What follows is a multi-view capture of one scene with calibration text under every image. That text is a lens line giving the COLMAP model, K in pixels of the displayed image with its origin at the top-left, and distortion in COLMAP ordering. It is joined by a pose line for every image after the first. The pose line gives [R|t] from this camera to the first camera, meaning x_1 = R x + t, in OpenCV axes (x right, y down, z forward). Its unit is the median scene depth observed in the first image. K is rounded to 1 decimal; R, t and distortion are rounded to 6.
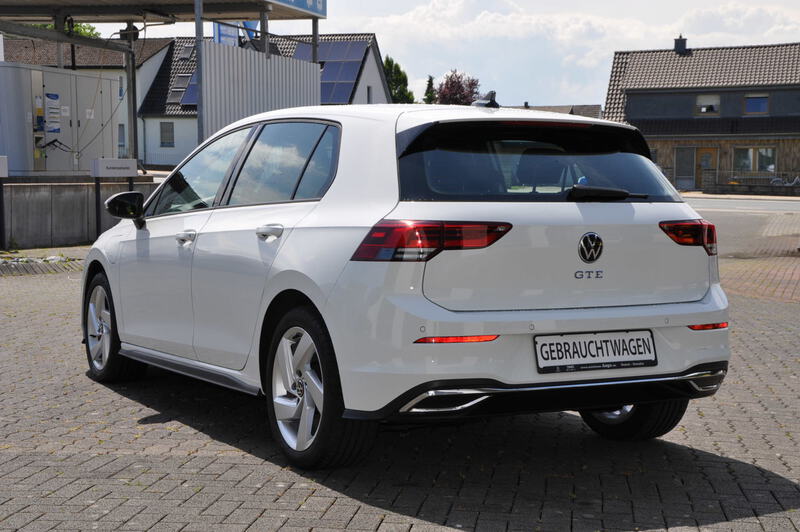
lens RADIAL K [[1207.2, 0, 394.5], [0, 1207.2, 265.2], [0, 0, 1]] dist [0.265267, 0.000000]
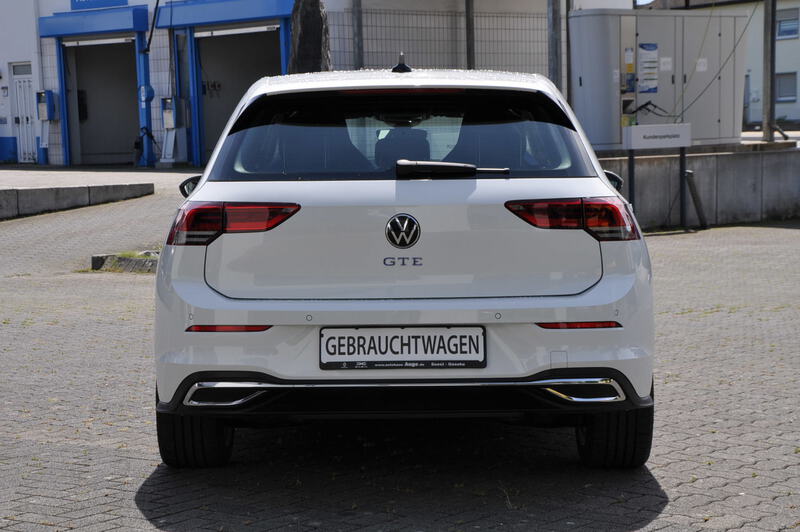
lens RADIAL K [[1652.0, 0, 400.1], [0, 1652.0, 260.5], [0, 0, 1]] dist [0.514564, 0.000000]
pose [[0.871418, 0.006880, -0.490492, 0.744988], [-0.008299, 0.999965, -0.000717, 0.007864], [0.490470, 0.004695, 0.871445, -0.049621]]
